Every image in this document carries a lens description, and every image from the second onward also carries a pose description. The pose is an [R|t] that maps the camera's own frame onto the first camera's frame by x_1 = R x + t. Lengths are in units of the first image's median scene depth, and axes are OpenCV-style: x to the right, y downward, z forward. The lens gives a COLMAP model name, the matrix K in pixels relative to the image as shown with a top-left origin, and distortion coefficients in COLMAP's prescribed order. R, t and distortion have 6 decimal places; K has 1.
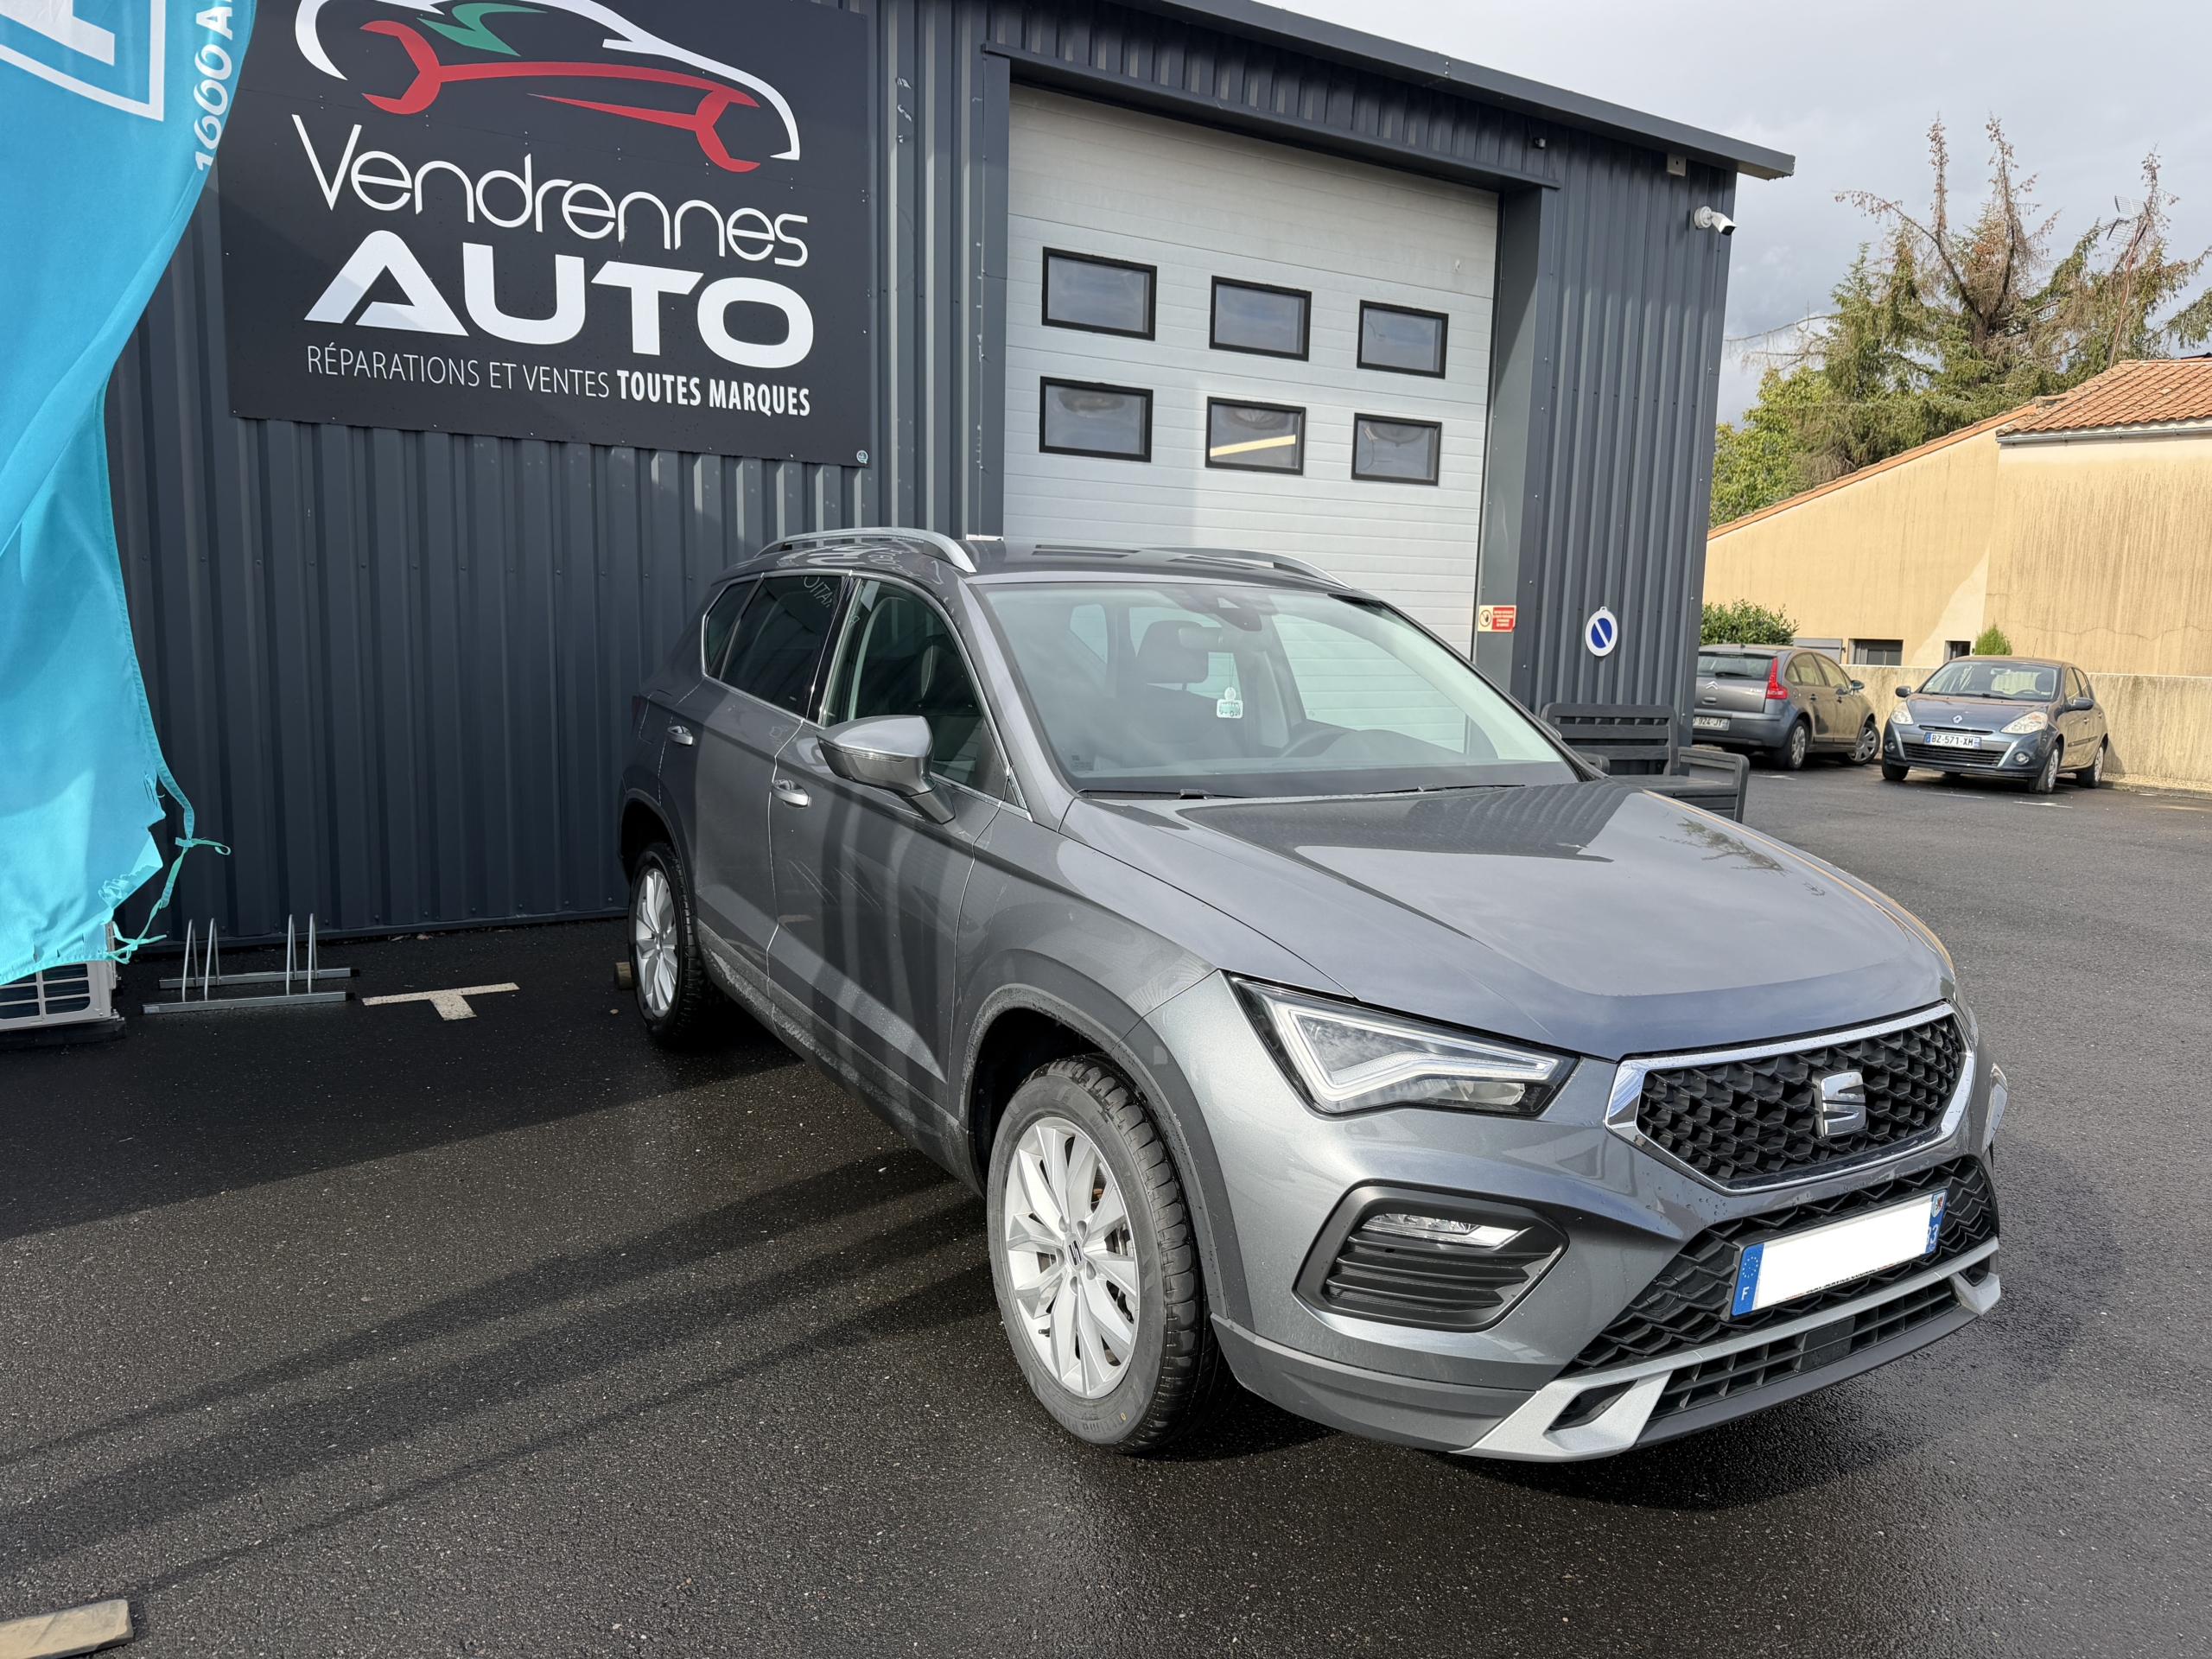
lens RADIAL K [[1567.5, 0, 1109.7], [0, 1567.5, 853.7], [0, 0, 1]] dist [-0.004336, -0.011829]
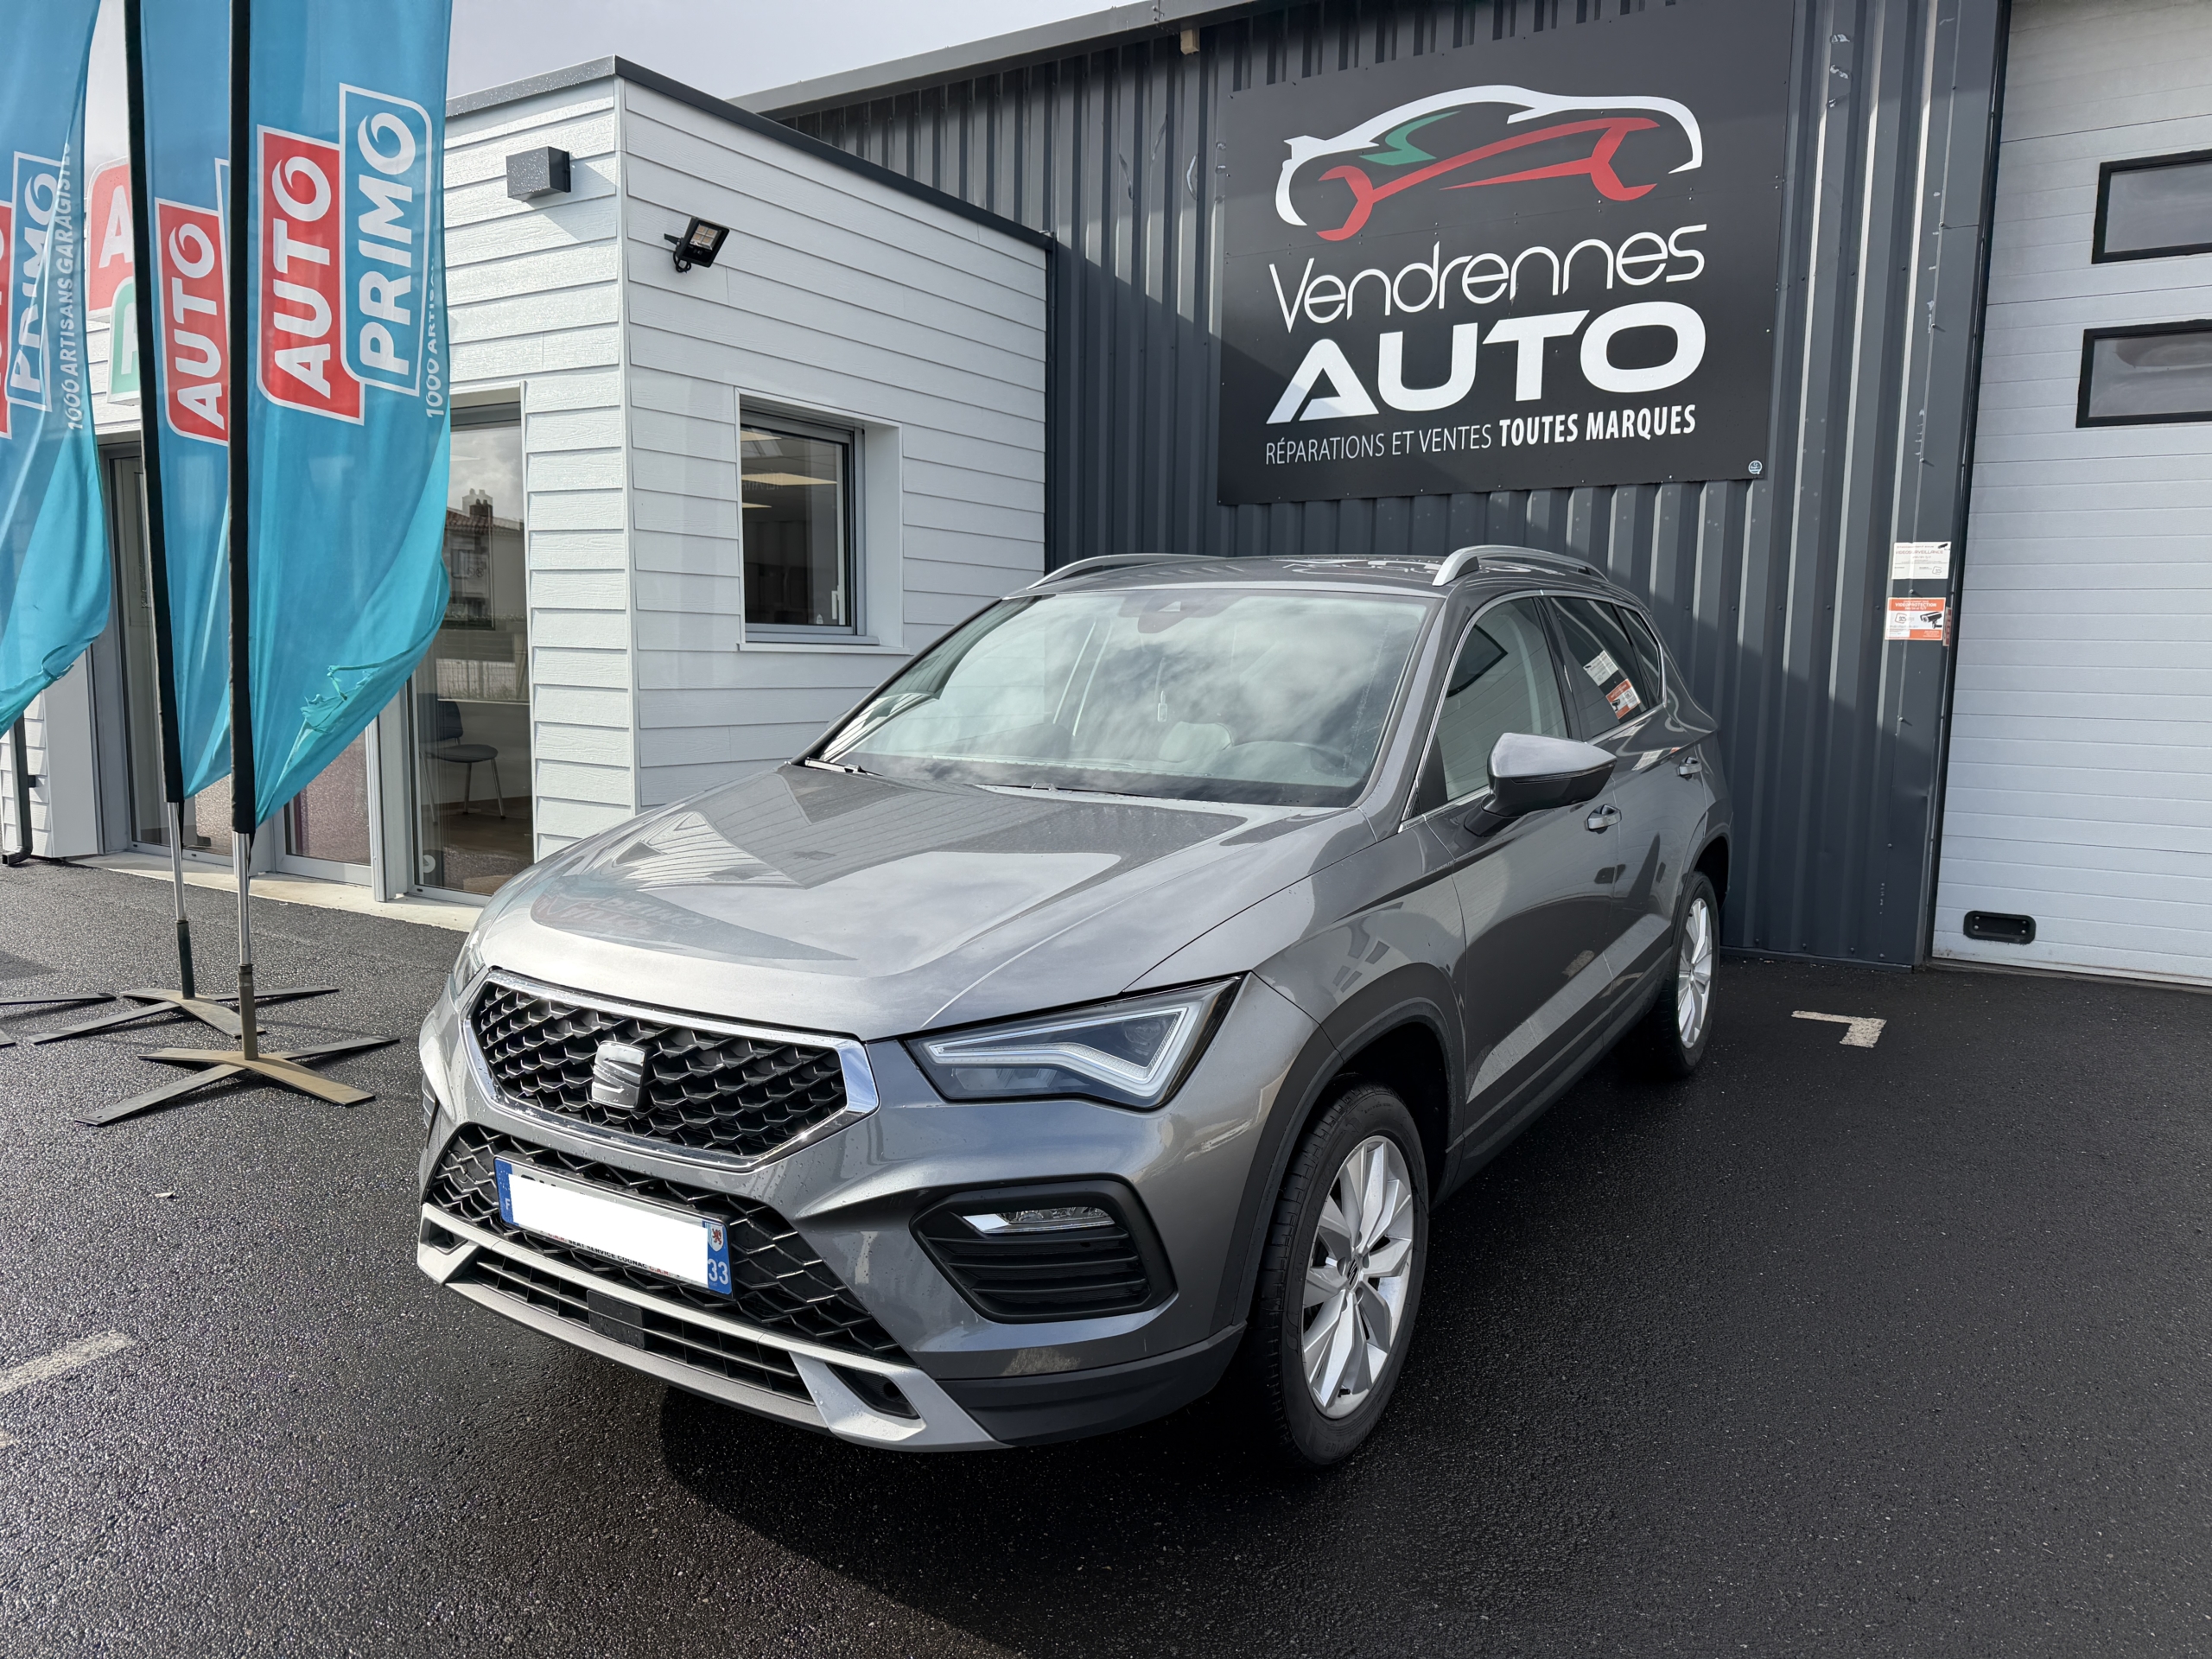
lens RADIAL K [[1567.5, 0, 1102.2], [0, 1567.5, 864.8], [0, 0, 1]] dist [-0.004336, -0.011829]
pose [[0.442777, 0.100622, -0.890968, 0.541776], [-0.128114, 0.990587, 0.048205, -0.022762], [0.887432, 0.092801, 0.451500, 0.294644]]
